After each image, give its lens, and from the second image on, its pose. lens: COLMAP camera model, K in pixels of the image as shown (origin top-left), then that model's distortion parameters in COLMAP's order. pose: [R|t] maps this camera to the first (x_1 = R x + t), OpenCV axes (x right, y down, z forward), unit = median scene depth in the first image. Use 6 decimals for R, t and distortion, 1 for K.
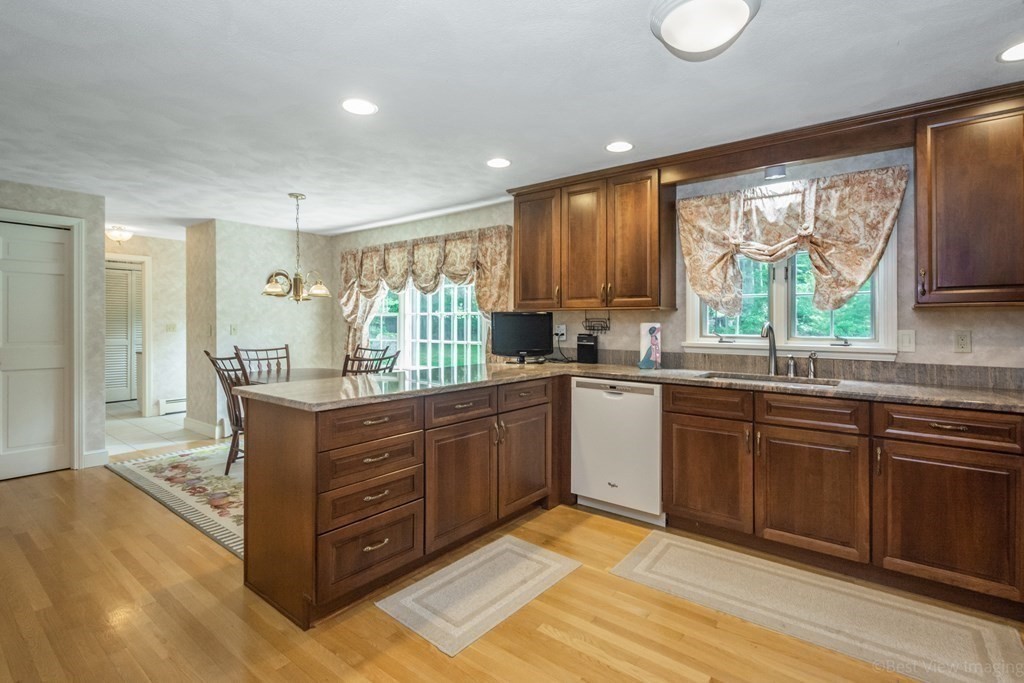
lens RADIAL K [[478.3, 0, 522.2], [0, 478.3, 322.4], [0, 0, 1]] dist [0.005599, -0.001582]
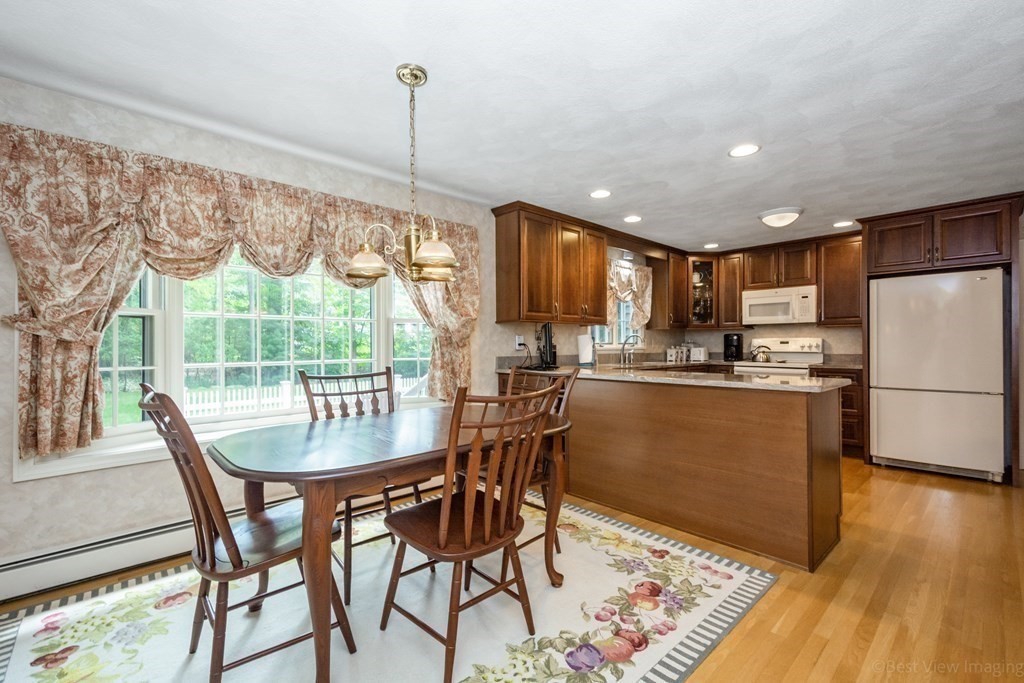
lens RADIAL K [[446.7, 0, 517.5], [0, 446.7, 342.0], [0, 0, 1]] dist [0.010624, 0.000231]
pose [[0.164127, 0.000871, 0.986439, -1.258668], [0.005431, 0.999984, -0.001787, 0.028284], [-0.986424, 0.005650, 0.164120, 1.116660]]
